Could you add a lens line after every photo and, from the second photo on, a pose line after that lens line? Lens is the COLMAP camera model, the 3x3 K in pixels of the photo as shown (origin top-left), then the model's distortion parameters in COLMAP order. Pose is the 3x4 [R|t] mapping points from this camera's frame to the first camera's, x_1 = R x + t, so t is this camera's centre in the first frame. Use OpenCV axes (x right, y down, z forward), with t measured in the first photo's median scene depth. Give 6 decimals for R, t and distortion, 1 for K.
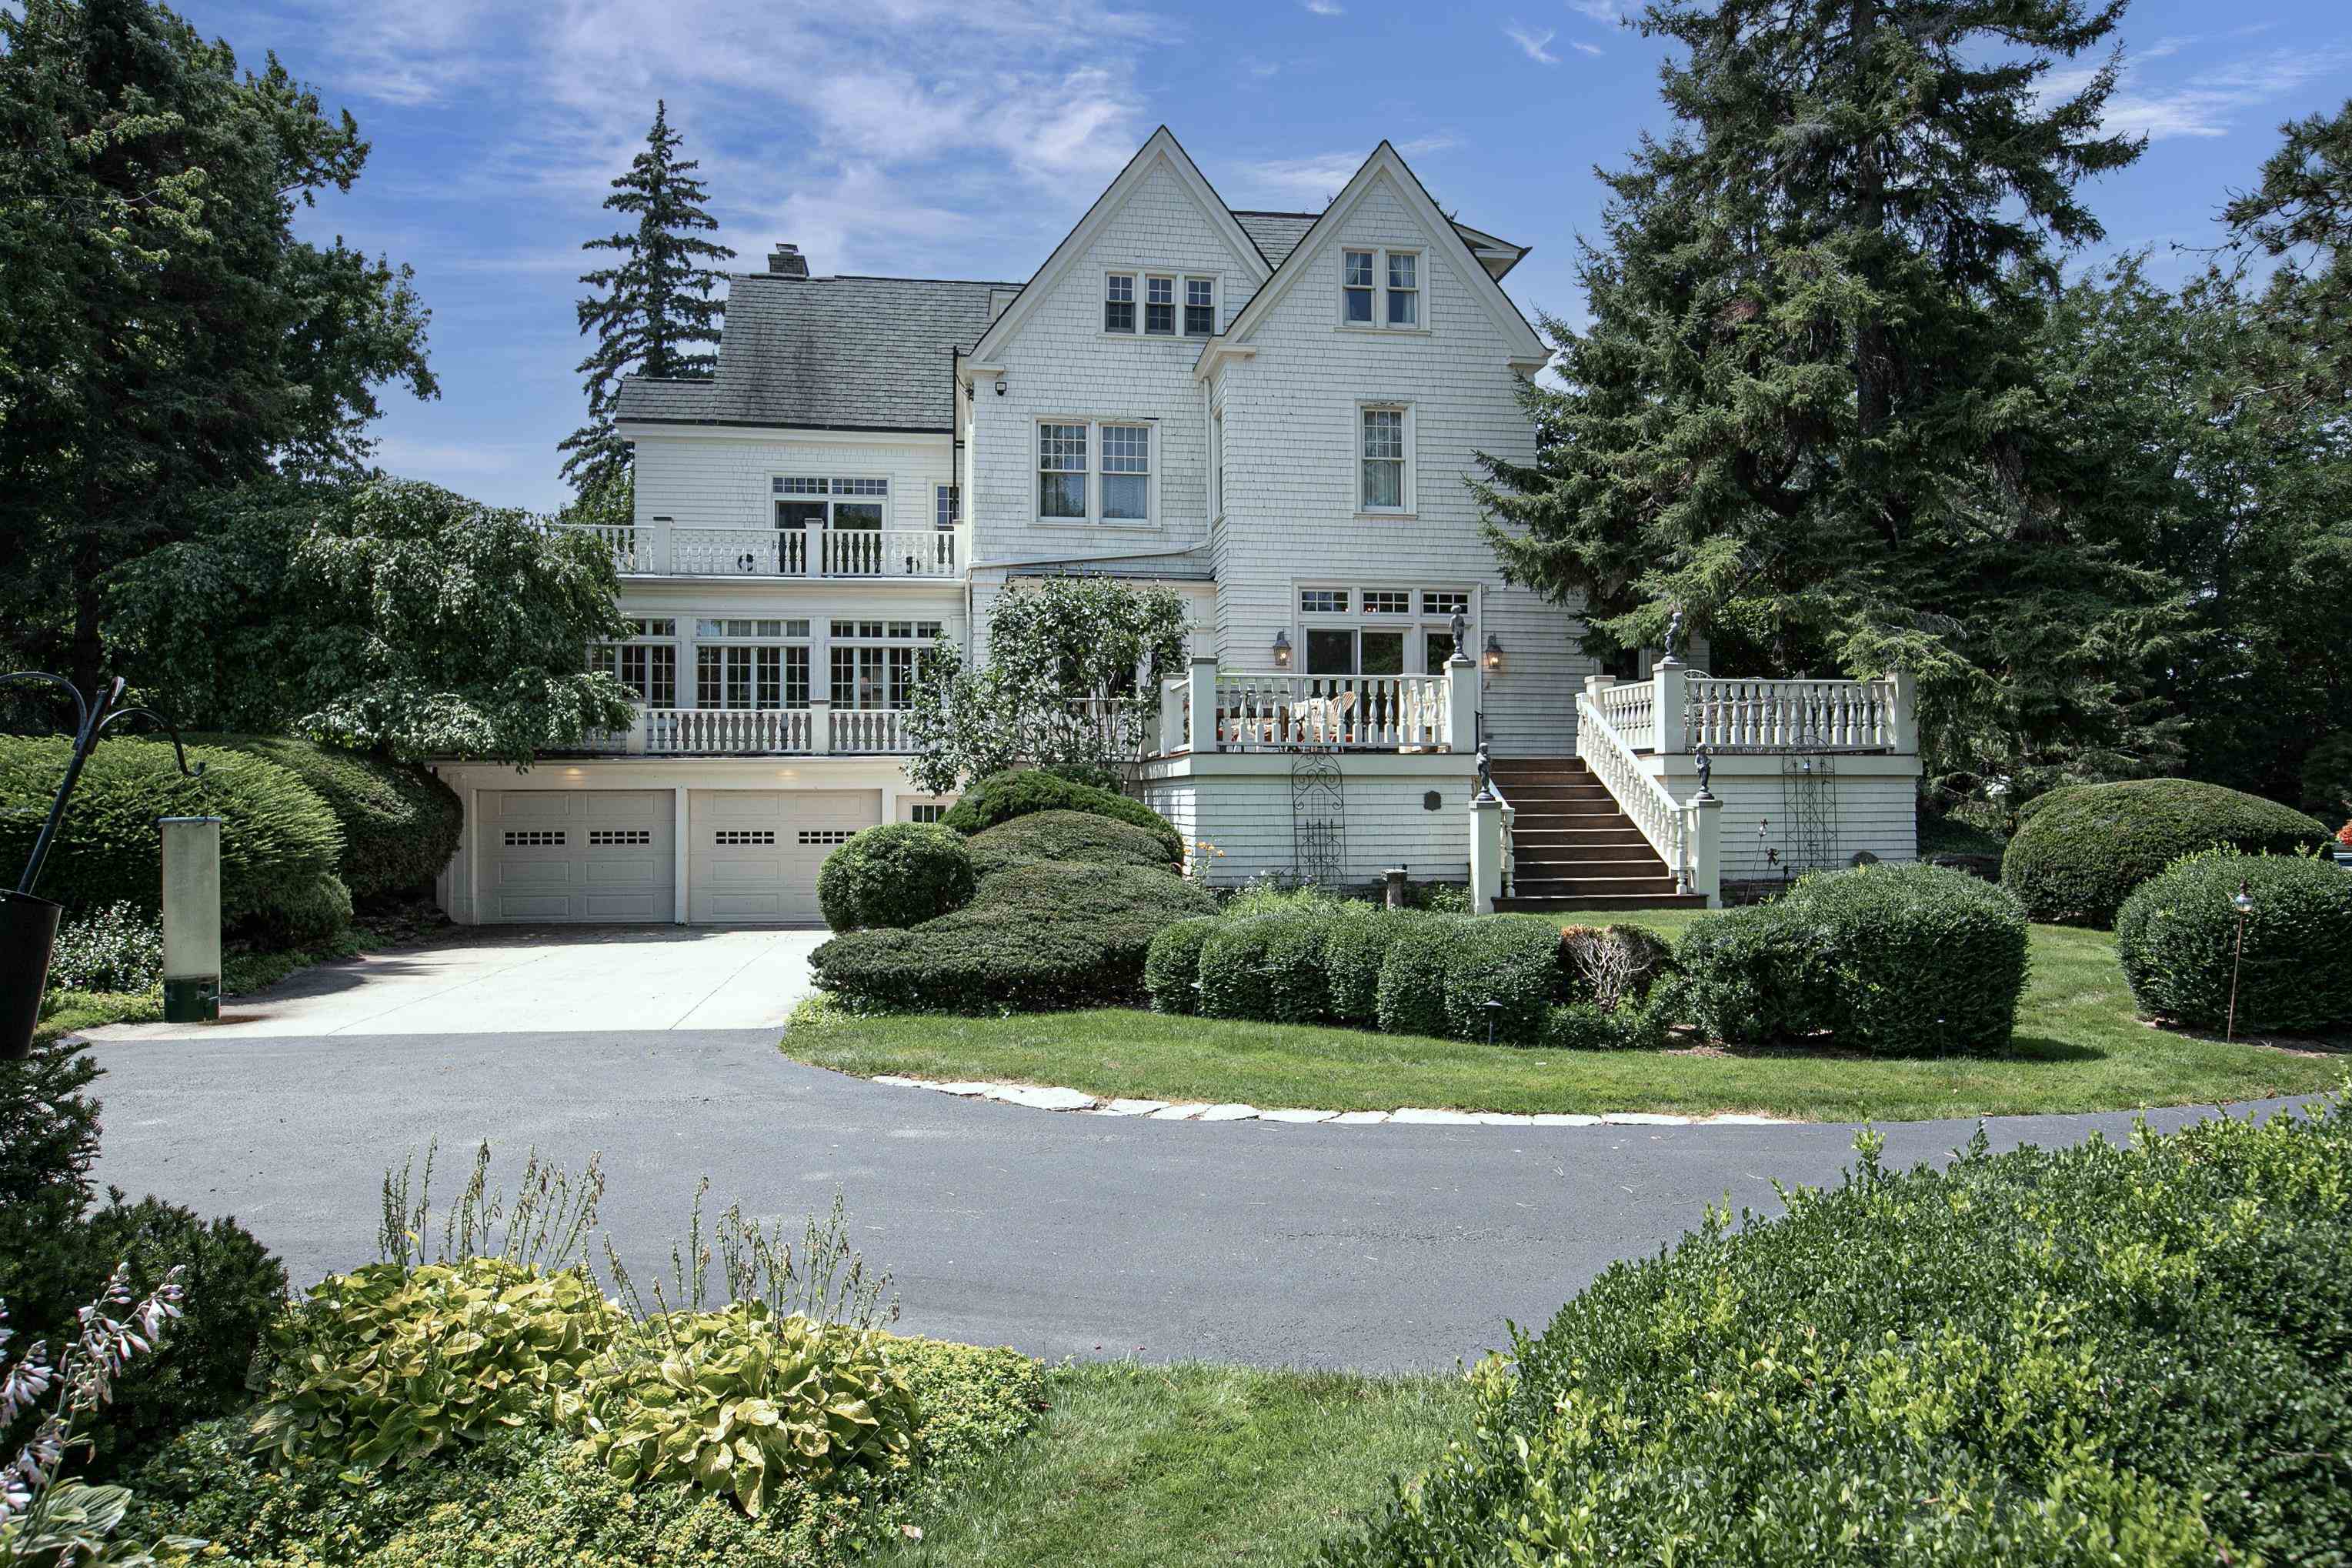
lens RADIAL K [[1561.7, 0, 1176.0], [0, 1561.7, 784.0], [0, 0, 1]] dist [-0.056854, 0.080912]
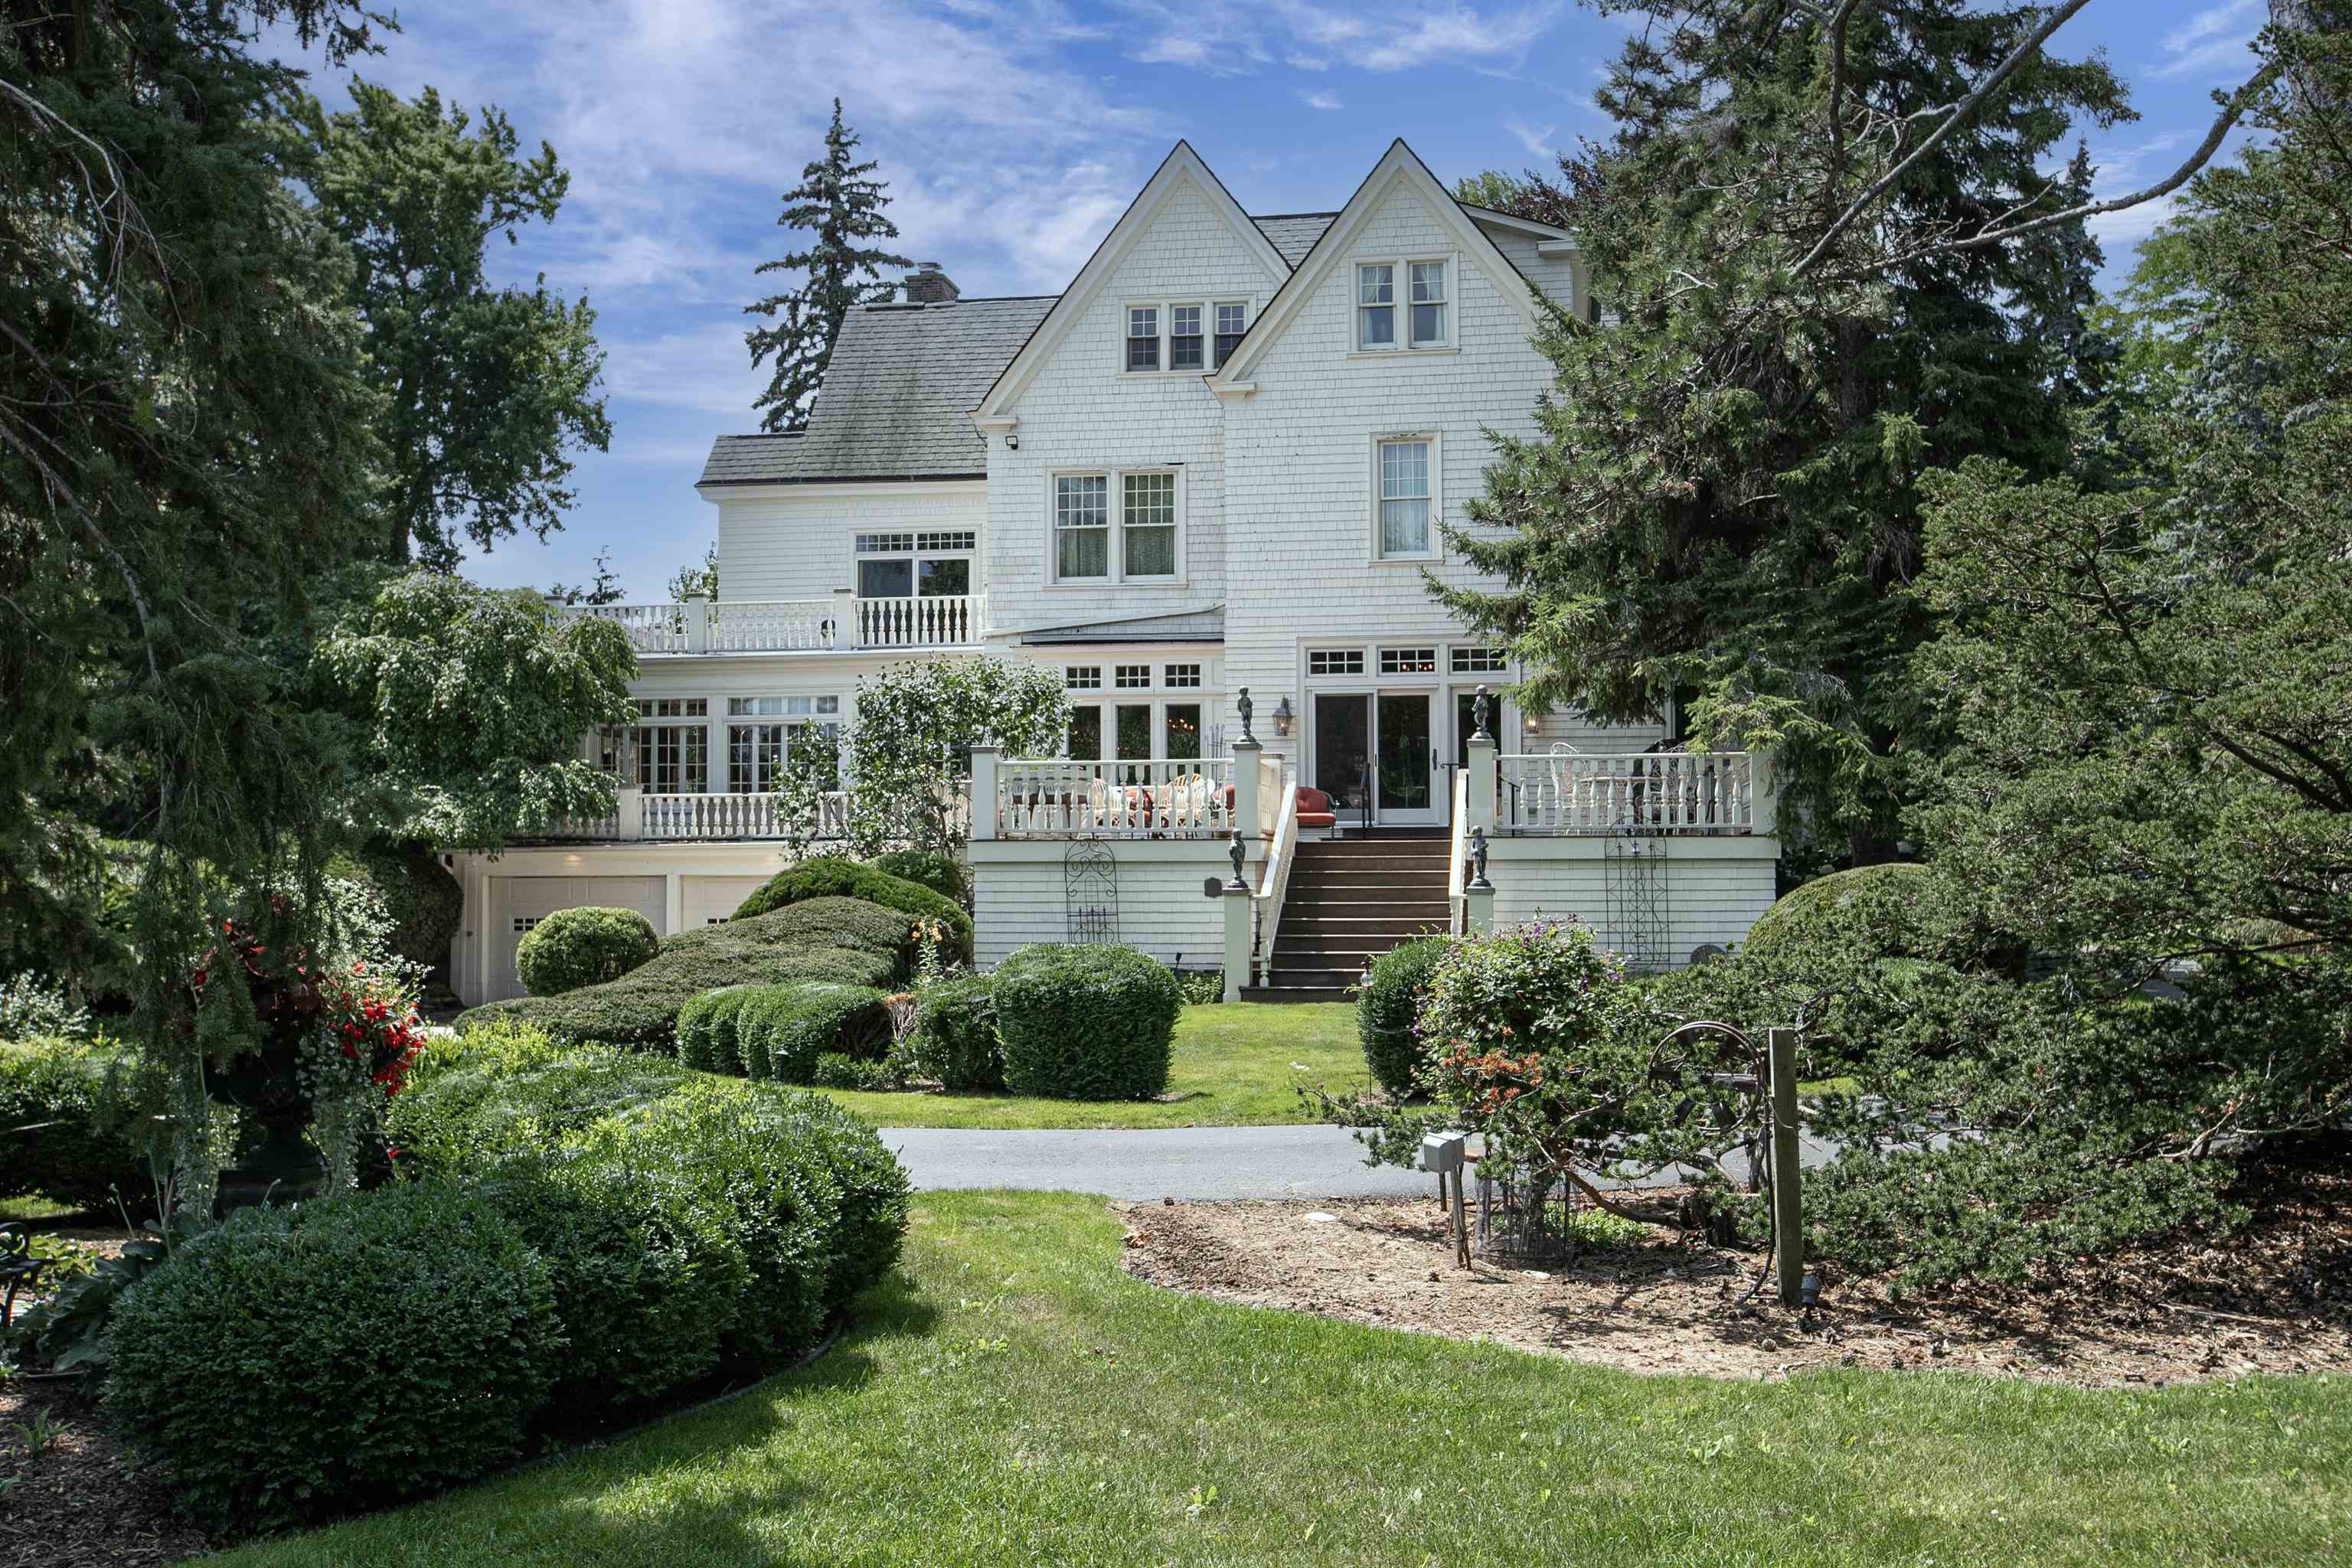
lens RADIAL K [[2205.0, 0, 1176.0], [0, 2205.0, 784.0], [0, 0, 1]] dist [0.006070, 0.004536]
pose [[0.950875, -0.014945, -0.309215, 0.390892], [0.004253, 0.999370, -0.035221, -0.003806], [0.309547, 0.032176, 0.950340, -0.218400]]
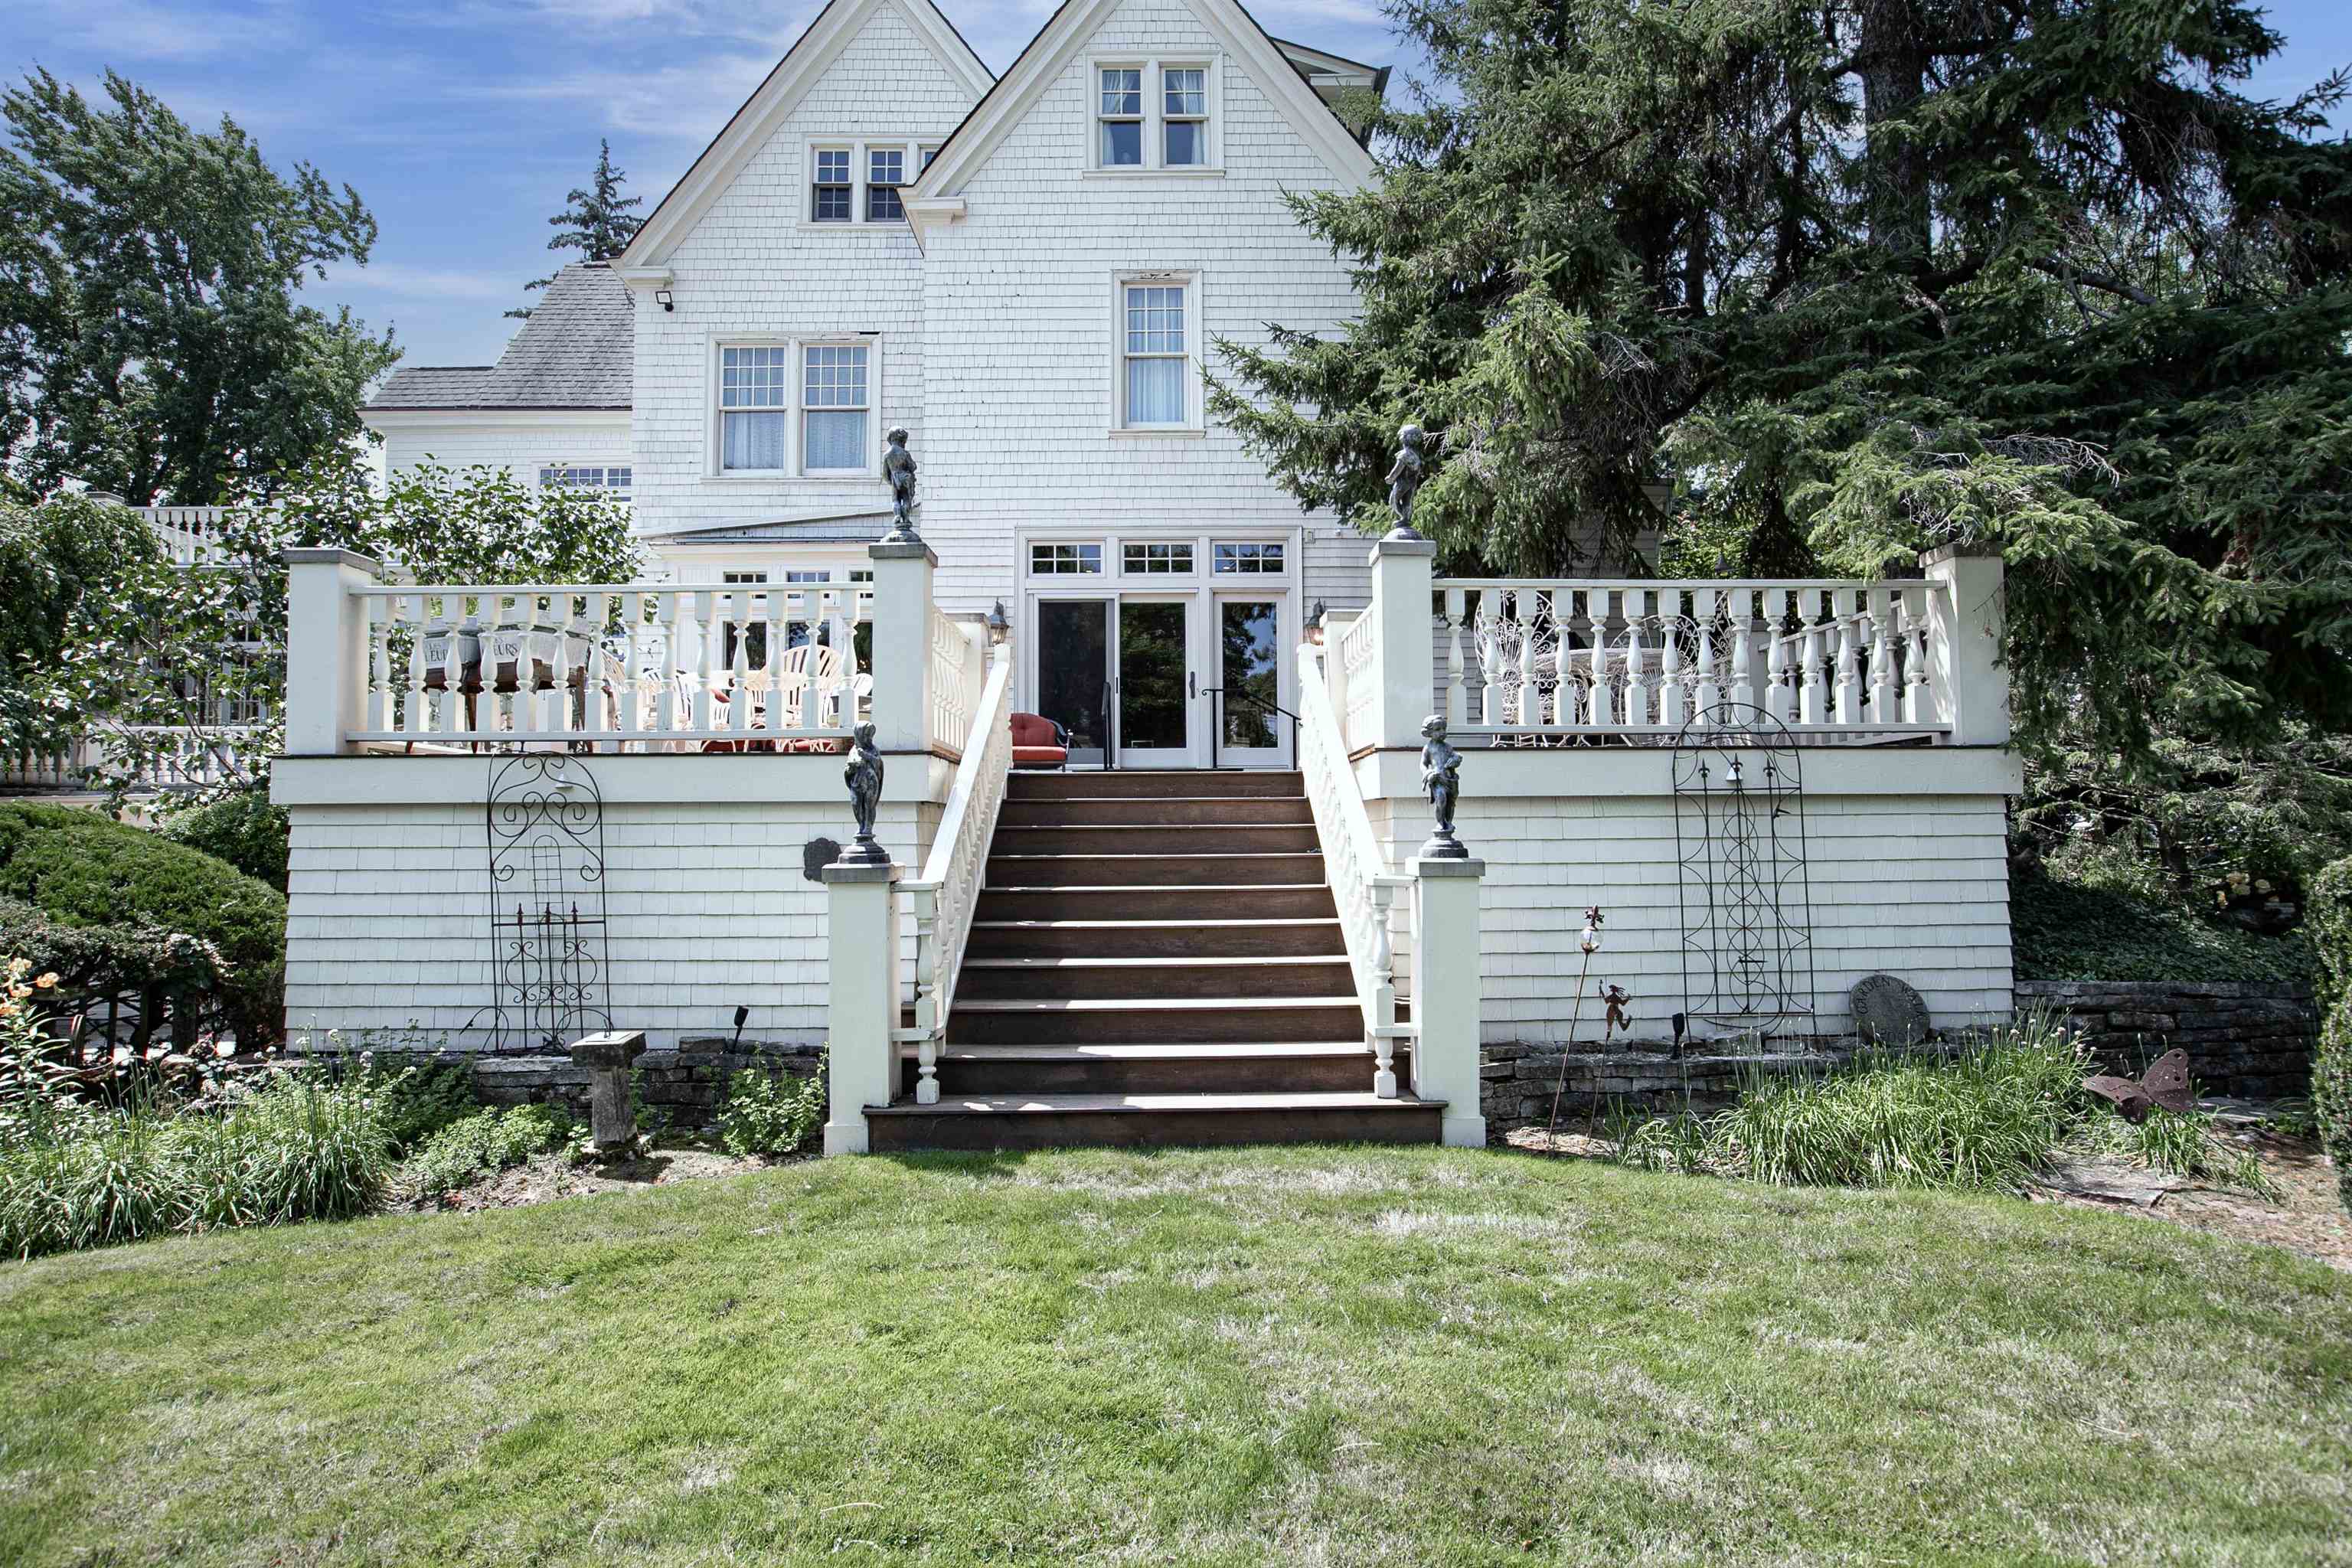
lens RADIAL K [[1259.6, 0, 1176.0], [0, 1259.6, 784.0], [0, 0, 1]] dist [-0.063755, 0.047718]
pose [[0.990996, -0.009847, -0.133532, 0.213365], [0.005263, 0.999386, -0.034640, 0.001405], [0.133791, 0.033626, 0.990439, 0.454664]]
